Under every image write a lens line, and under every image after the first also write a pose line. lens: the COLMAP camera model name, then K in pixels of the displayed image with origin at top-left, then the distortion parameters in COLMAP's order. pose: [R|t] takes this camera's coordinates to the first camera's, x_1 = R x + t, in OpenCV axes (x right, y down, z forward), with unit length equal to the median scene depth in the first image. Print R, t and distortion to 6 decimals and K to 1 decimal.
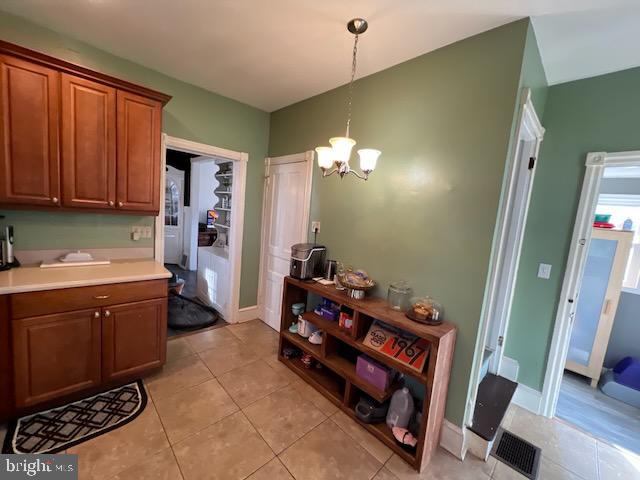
lens RADIAL K [[257.0, 0, 318.4], [0, 257.0, 239.3], [0, 0, 1]] dist [-0.000162, 0.000098]
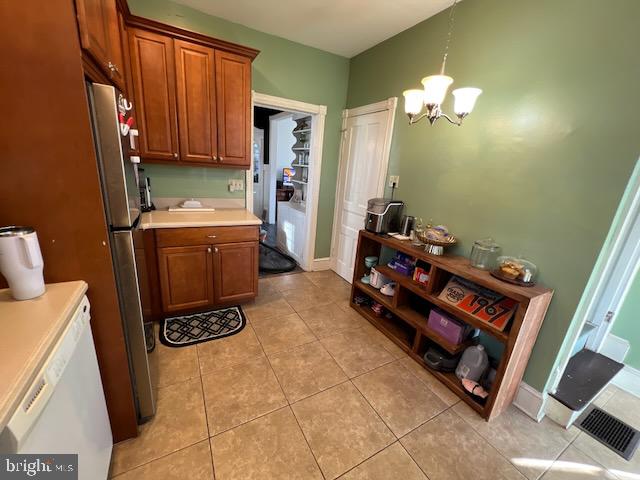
lens RADIAL K [[257.0, 0, 318.1], [0, 257.0, 239.7], [0, 0, 1]] dist [-0.000162, 0.000098]
pose [[0.965967, 0.061824, -0.251169, -0.041304], [-0.022876, 0.987630, 0.155125, 0.036263], [0.257652, -0.144100, 0.955432, -0.046454]]
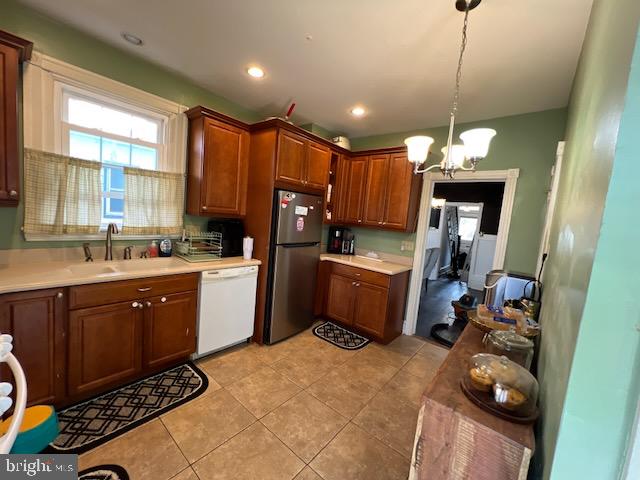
lens RADIAL K [[257.0, 0, 317.1], [0, 257.0, 239.8], [0, 0, 1]] dist [-0.000162, 0.000098]
pose [[0.114020, 0.018923, -0.993298, 0.834136], [-0.187554, 0.982250, -0.002817, 0.048285], [0.975614, 0.186618, 0.115545, 0.476335]]
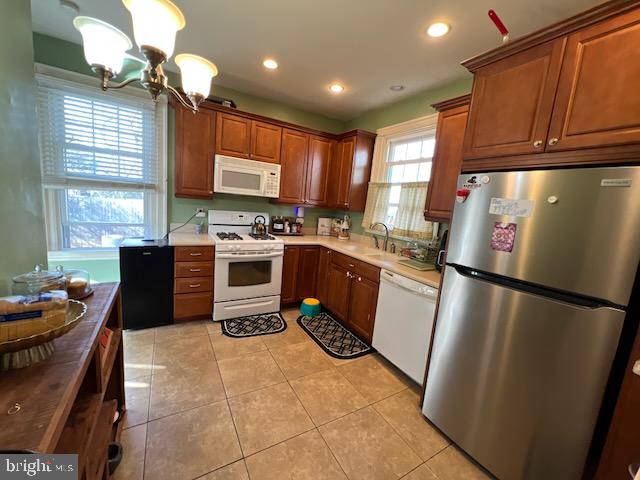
lens RADIAL K [[257.0, 0, 317.8], [0, 257.0, 238.3], [0, 0, 1]] dist [-0.000162, 0.000098]
pose [[-0.956569, -0.204618, 0.207621, -0.374378], [-0.146553, 0.953253, 0.264254, -0.139757], [-0.251987, 0.222350, -0.941840, 1.372256]]
